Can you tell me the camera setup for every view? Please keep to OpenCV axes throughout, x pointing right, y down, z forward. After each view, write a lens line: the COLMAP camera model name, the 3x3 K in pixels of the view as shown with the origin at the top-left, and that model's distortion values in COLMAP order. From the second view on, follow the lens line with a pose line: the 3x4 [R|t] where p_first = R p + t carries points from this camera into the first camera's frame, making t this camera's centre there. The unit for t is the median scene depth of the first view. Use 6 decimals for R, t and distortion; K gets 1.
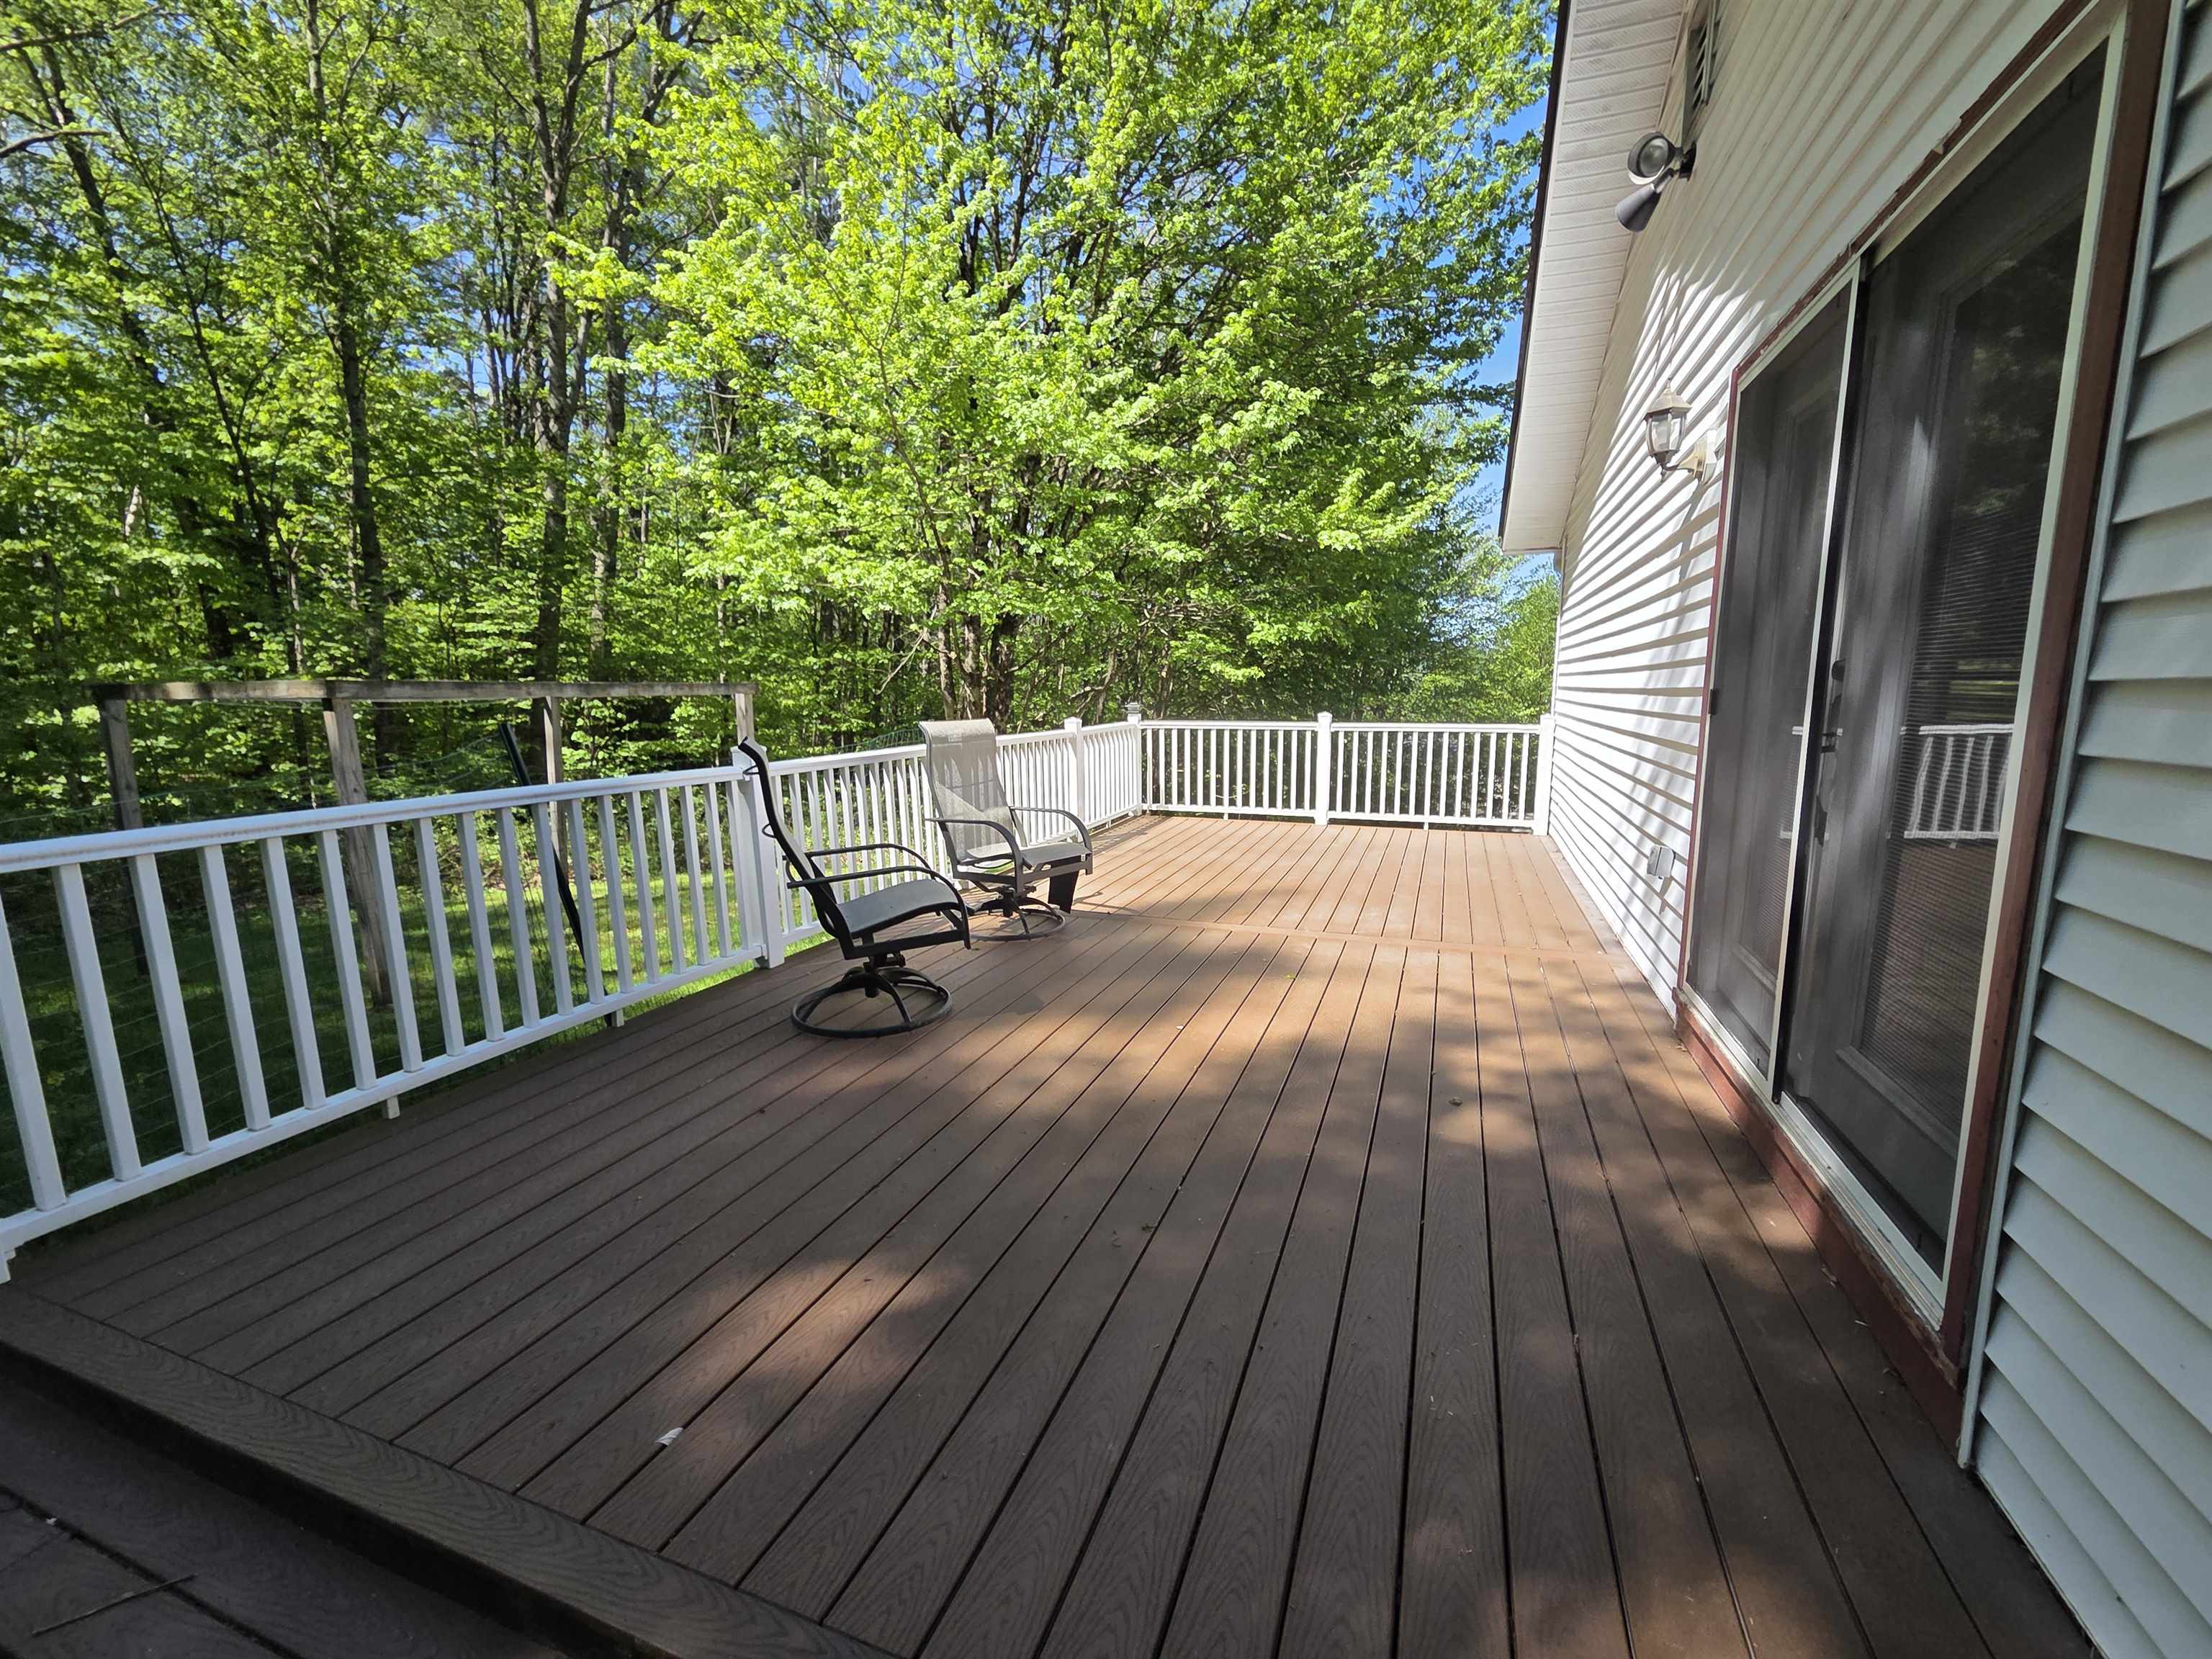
lens RADIAL K [[905.6, 0, 1101.0], [0, 905.6, 840.4], [0, 0, 1]] dist [0.002629, -0.000898]
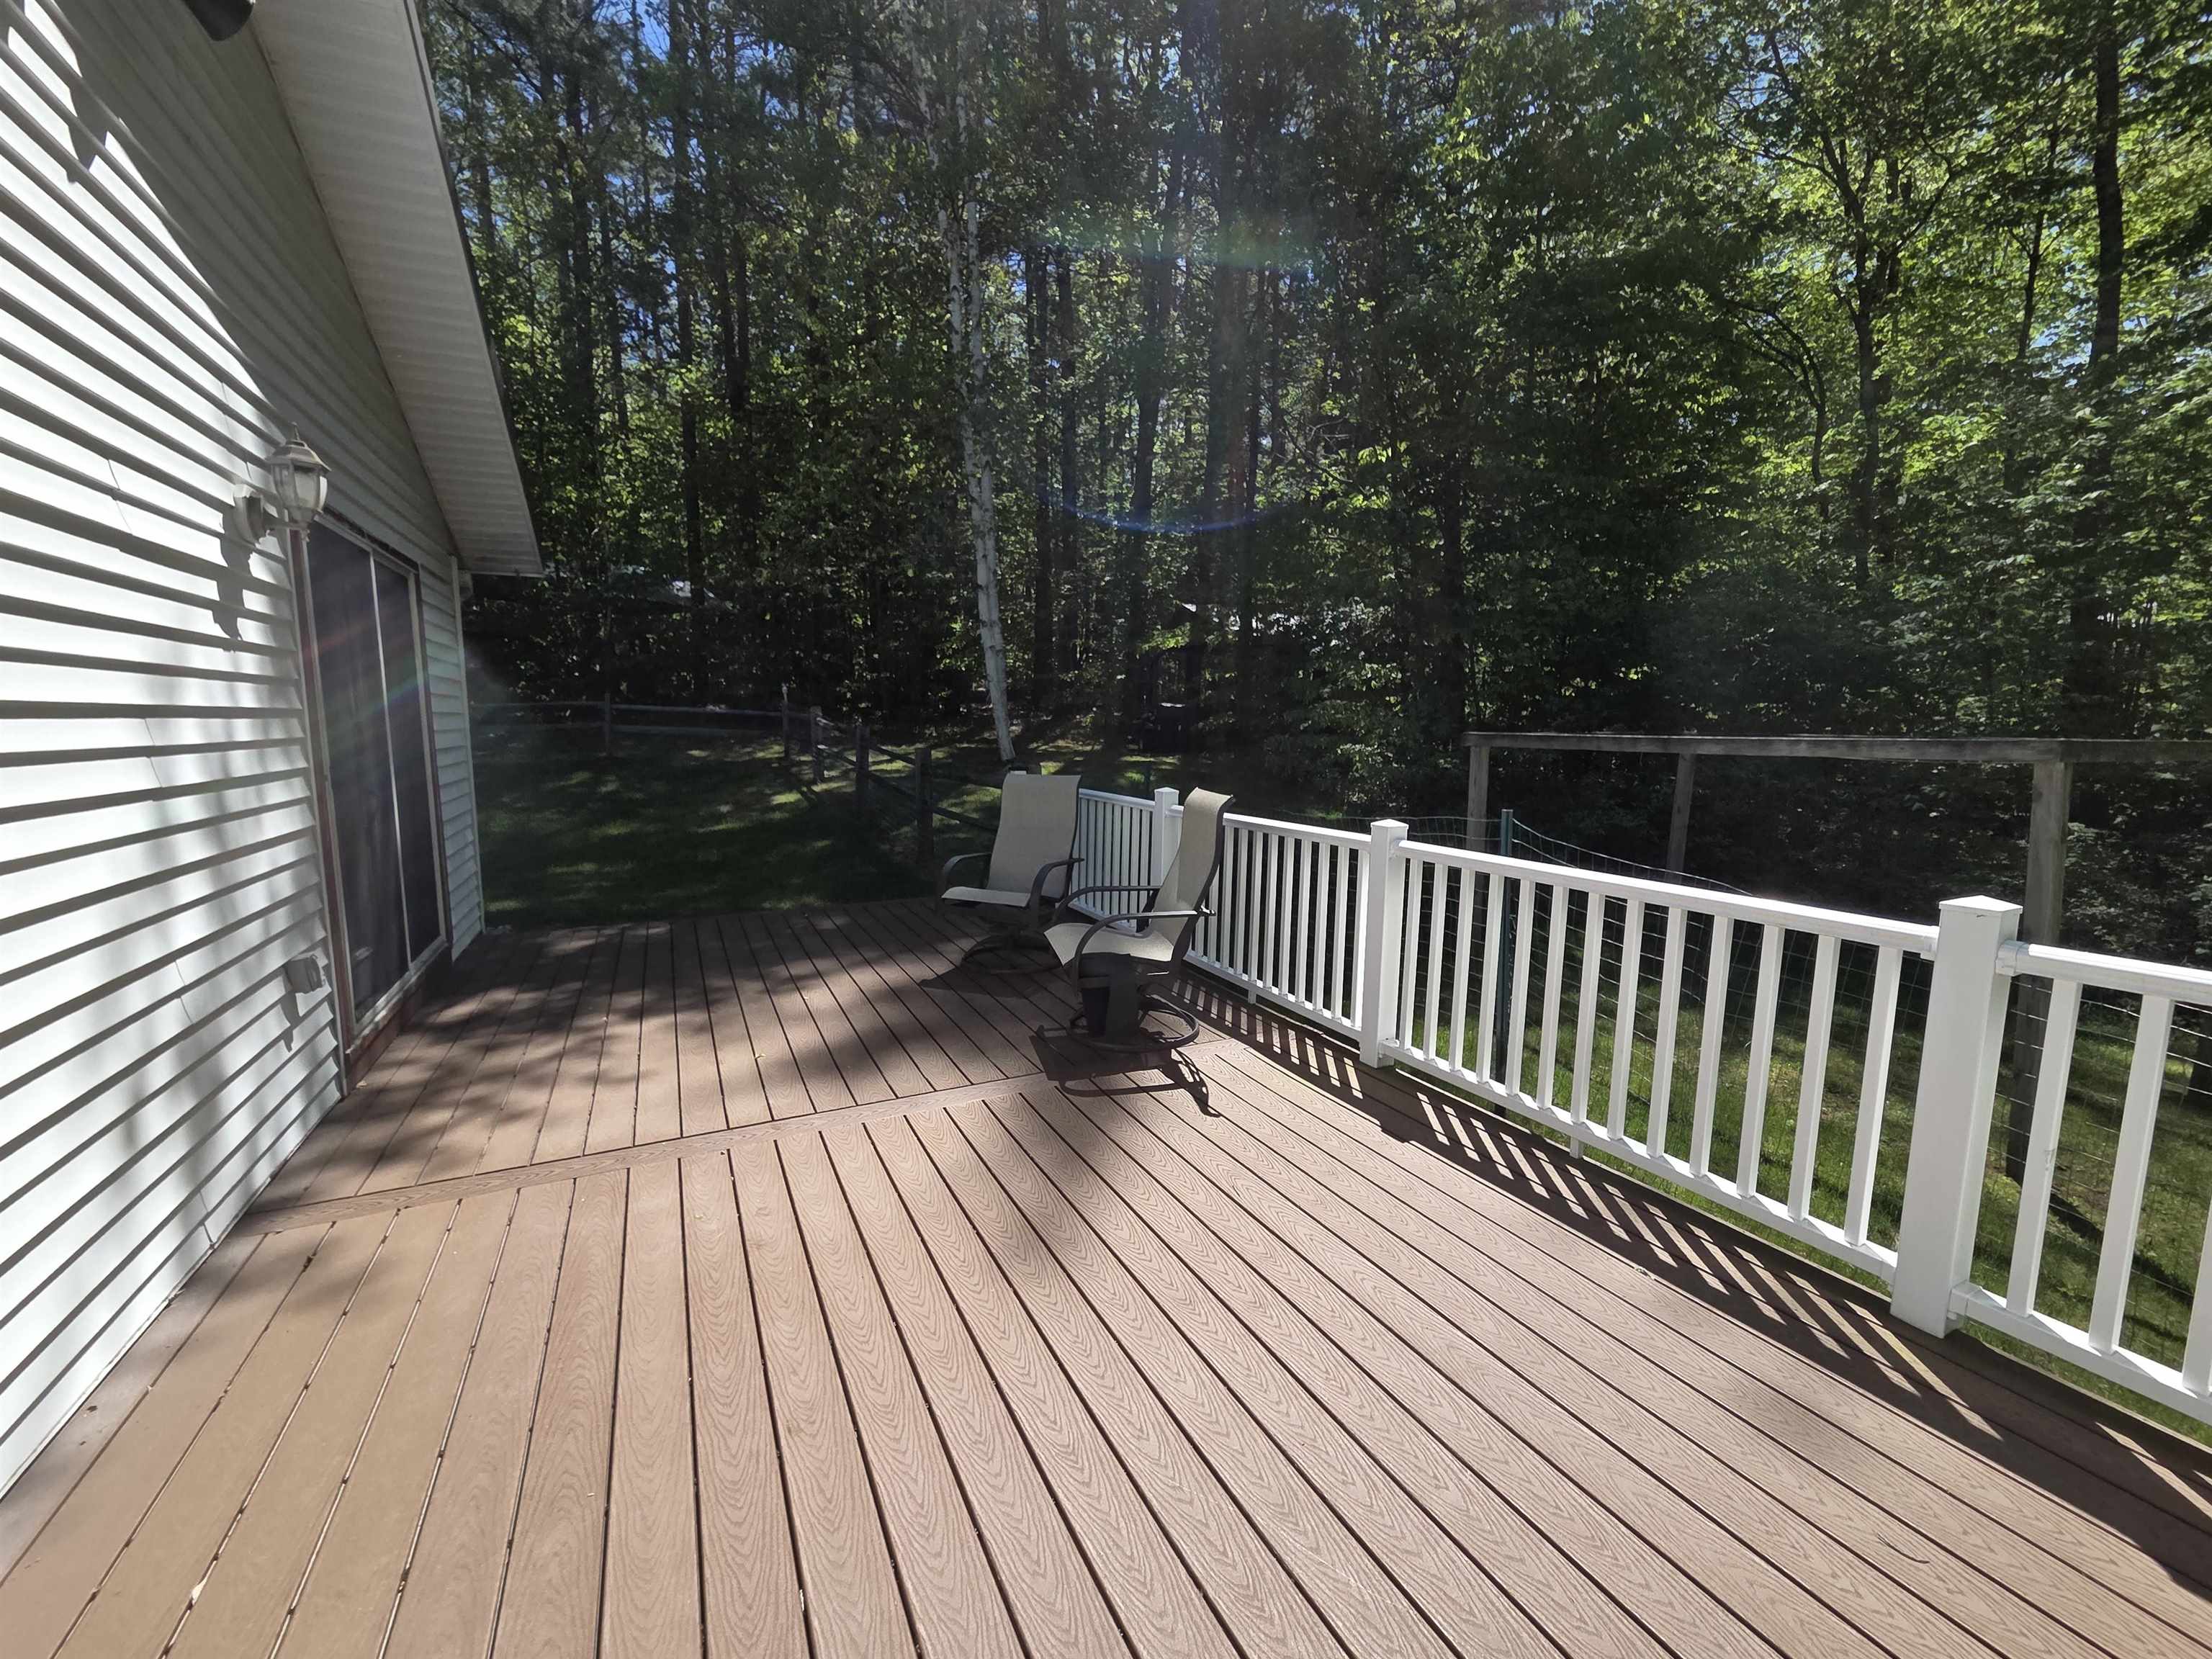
lens RADIAL K [[905.6, 0, 1093.2], [0, 905.6, 843.4], [0, 0, 1]] dist [0.002629, -0.000898]
pose [[-0.694163, 0.095268, -0.713486, 0.572198], [-0.108605, 0.965995, 0.234648, -0.277538], [0.711578, 0.240372, -0.660211, 1.583079]]
